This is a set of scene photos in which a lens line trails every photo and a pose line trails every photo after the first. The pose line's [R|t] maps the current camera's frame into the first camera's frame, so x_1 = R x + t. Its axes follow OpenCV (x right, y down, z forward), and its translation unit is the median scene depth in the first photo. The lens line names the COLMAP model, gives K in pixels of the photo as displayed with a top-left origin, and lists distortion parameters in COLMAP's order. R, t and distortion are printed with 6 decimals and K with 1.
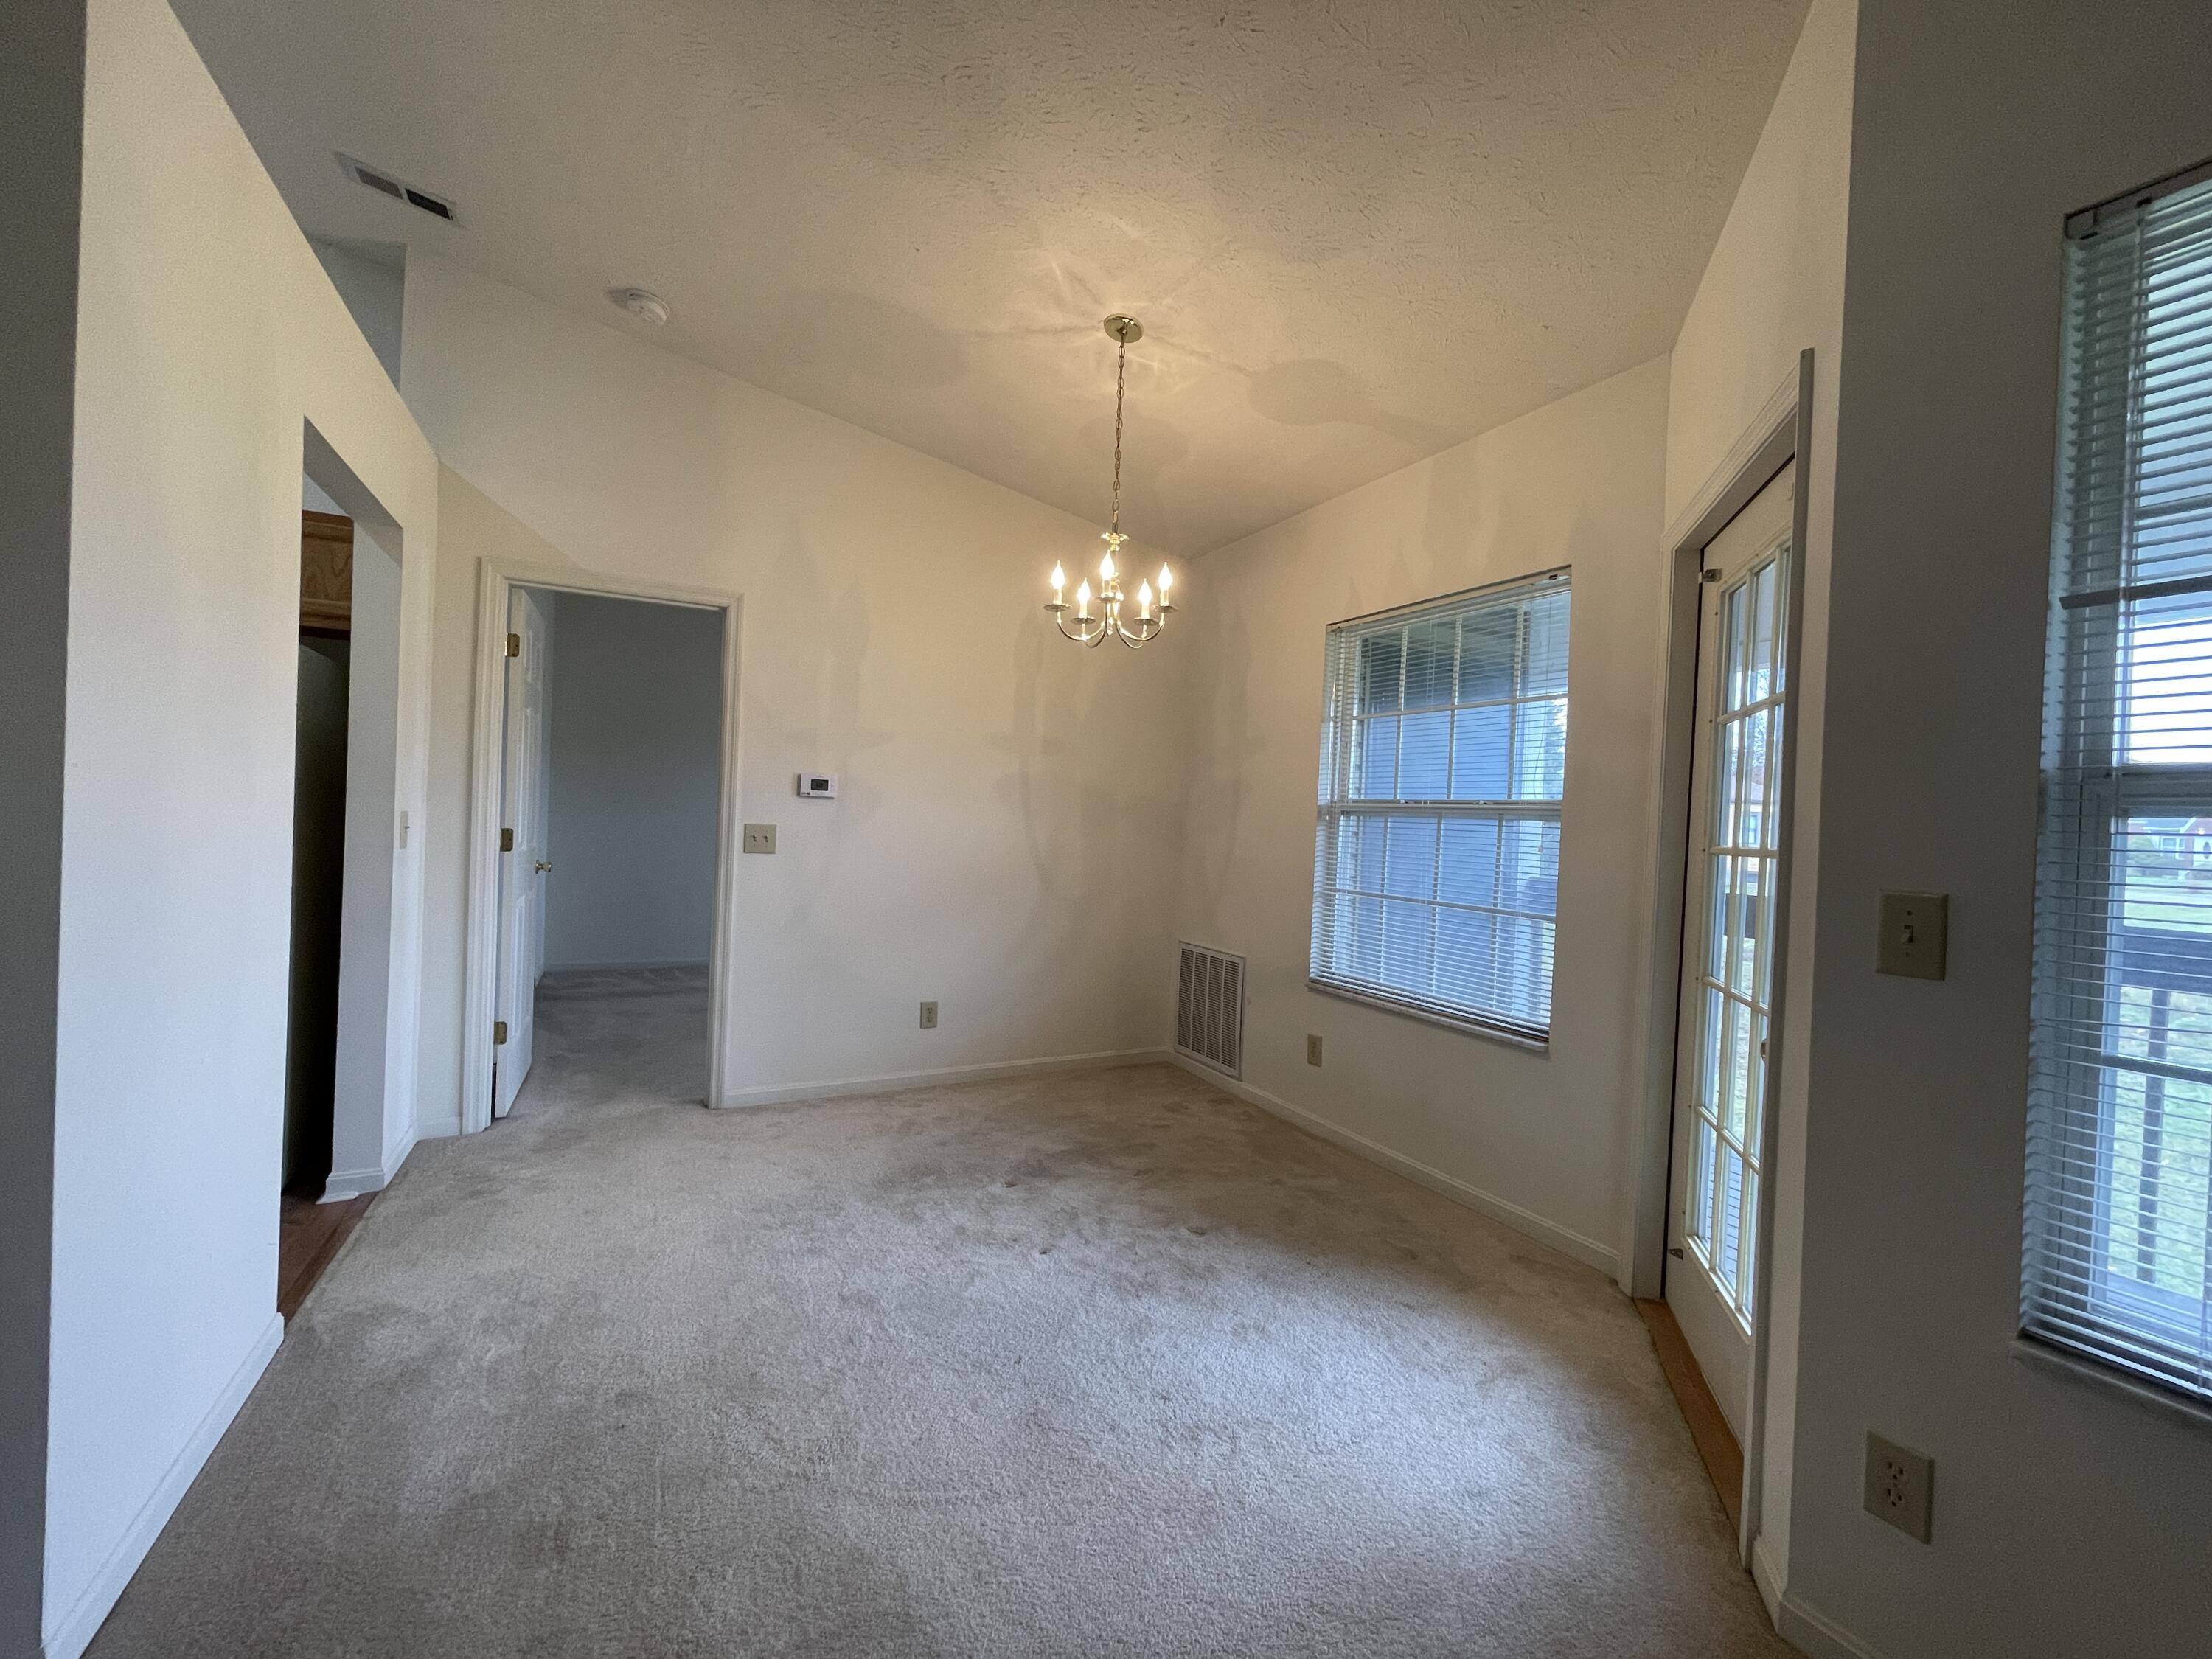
lens RADIAL K [[892.3, 0, 1106.0], [0, 892.3, 829.5], [0, 0, 1]] dist [-0.001179, -0.000581]
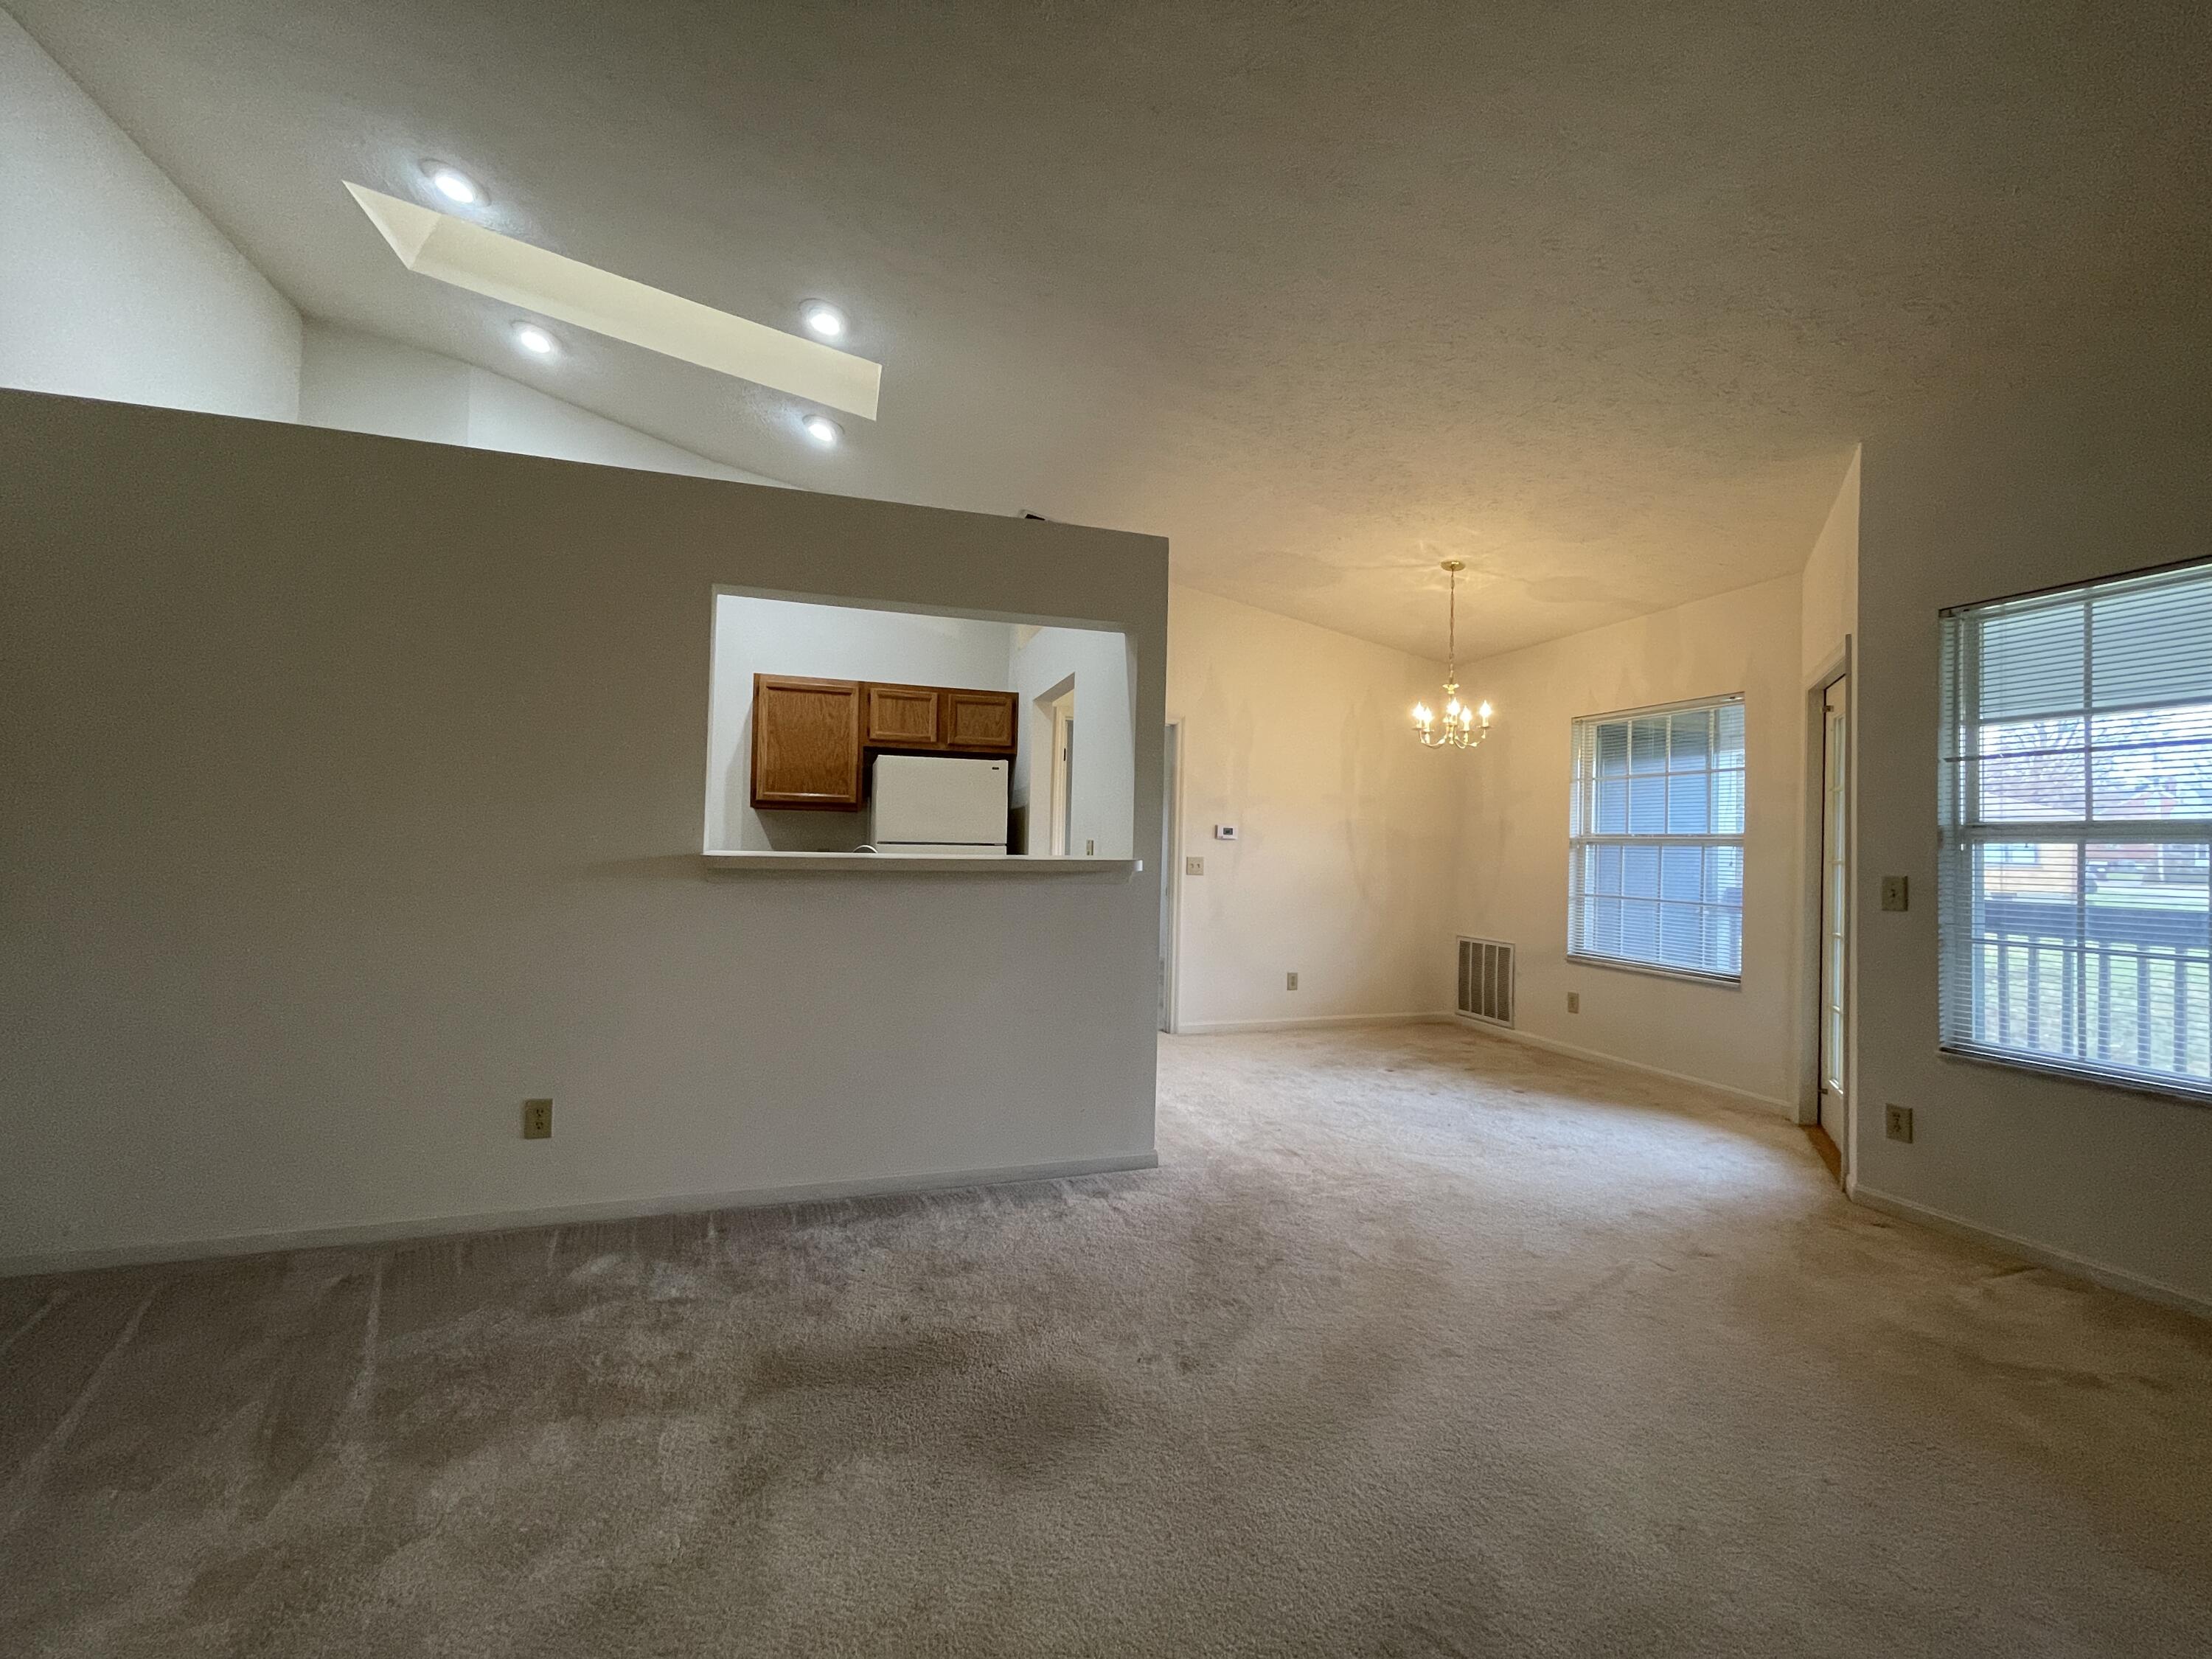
lens RADIAL K [[901.2, 0, 1108.4], [0, 901.2, 826.8], [0, 0, 1]] dist [0.000889, 0.000423]
pose [[0.986492, -0.020838, -0.162482, -0.330334], [0.014556, 0.999103, -0.039758, 0.002320], [0.163164, 0.036856, 0.985910, -0.731840]]
